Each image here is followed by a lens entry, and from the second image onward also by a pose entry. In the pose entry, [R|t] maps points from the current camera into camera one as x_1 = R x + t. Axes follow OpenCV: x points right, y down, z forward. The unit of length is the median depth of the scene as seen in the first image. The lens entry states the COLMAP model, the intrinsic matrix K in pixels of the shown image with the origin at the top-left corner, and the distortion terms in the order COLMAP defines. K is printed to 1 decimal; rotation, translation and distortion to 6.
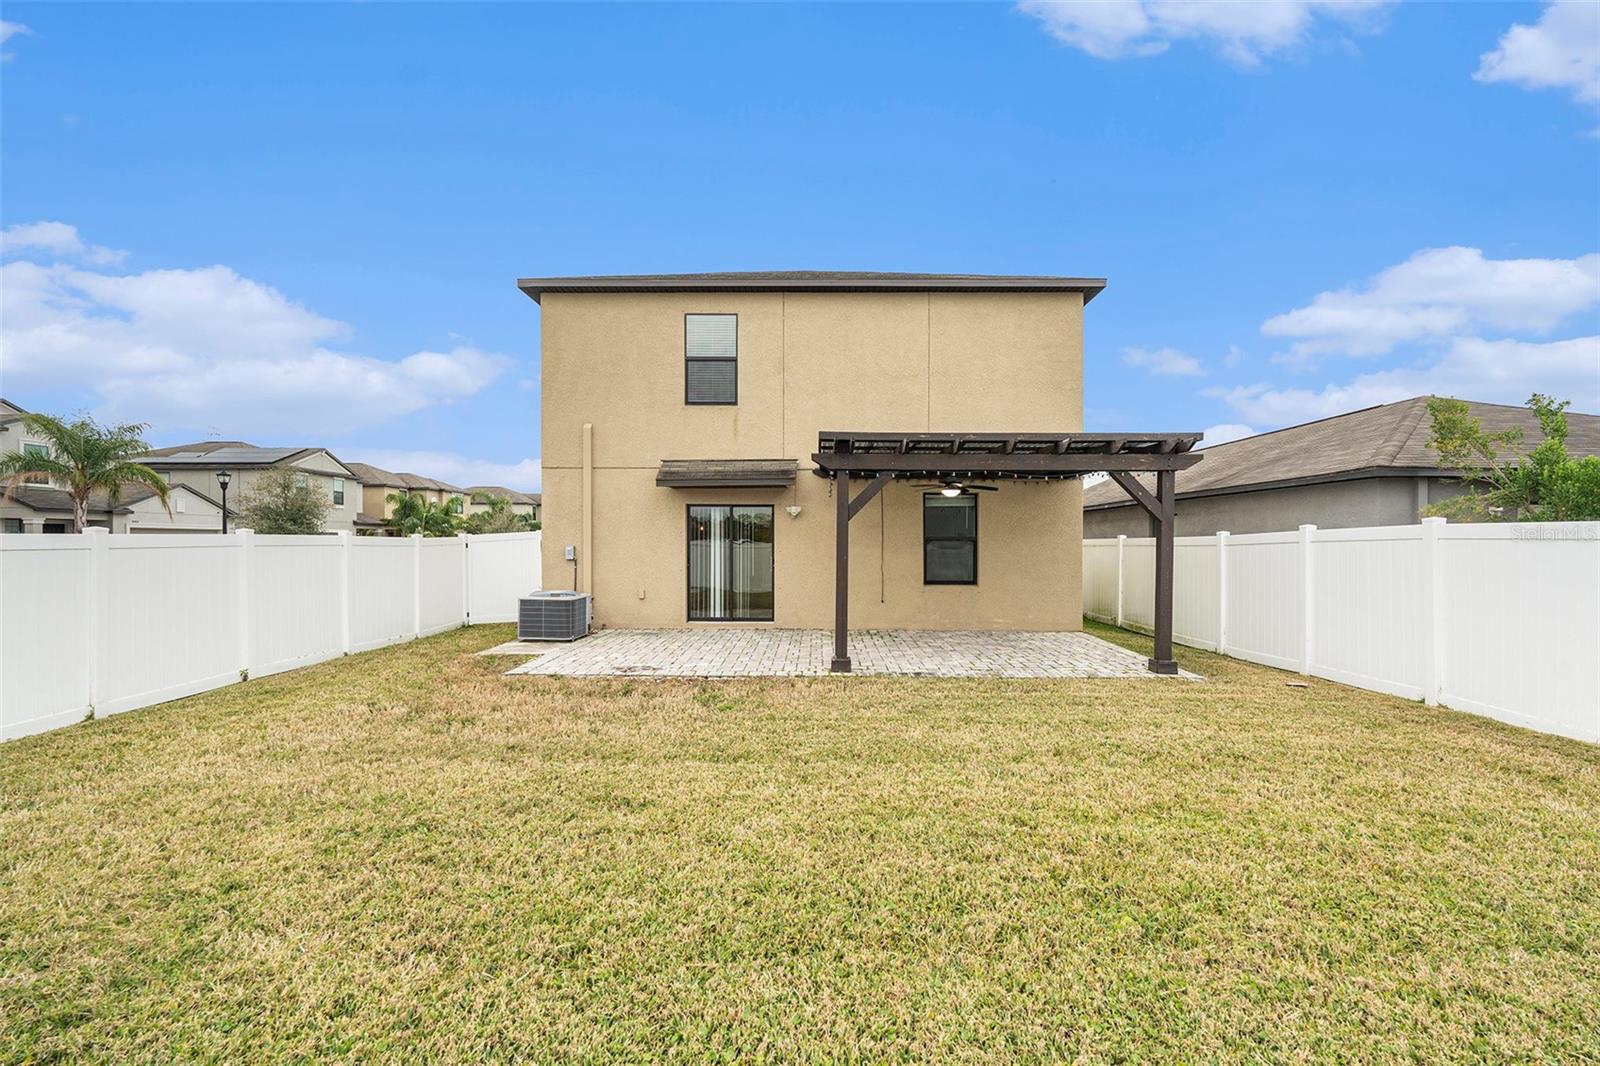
lens RADIAL K [[689.1, 0, 799.8], [0, 689.1, 557.8], [0, 0, 1]] dist [-0.000418, -0.000113]
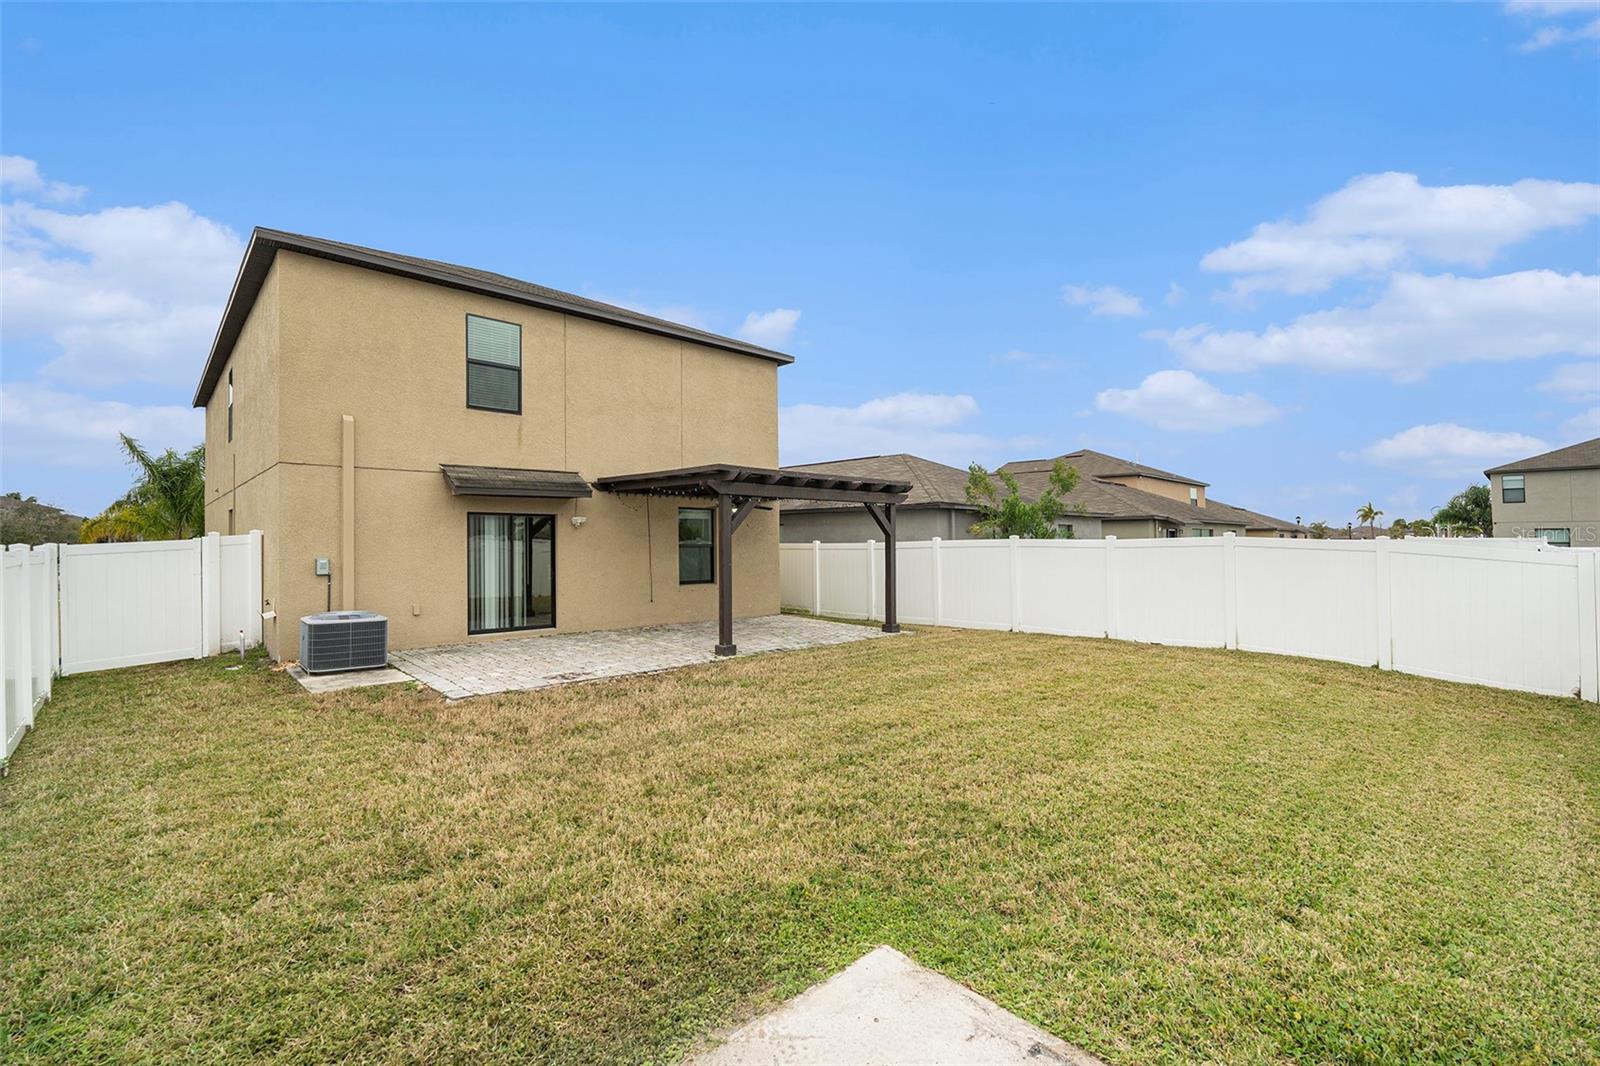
lens RADIAL K [[704.6, 0, 800.0], [0, 704.6, 533.0], [0, 0, 1]] dist [-0.002769, -0.000707]
pose [[0.727325, 0.002436, 0.686289, -0.502238], [0.017863, 0.999588, -0.022479, -0.018949], [-0.686061, 0.028609, 0.726981, -0.021367]]
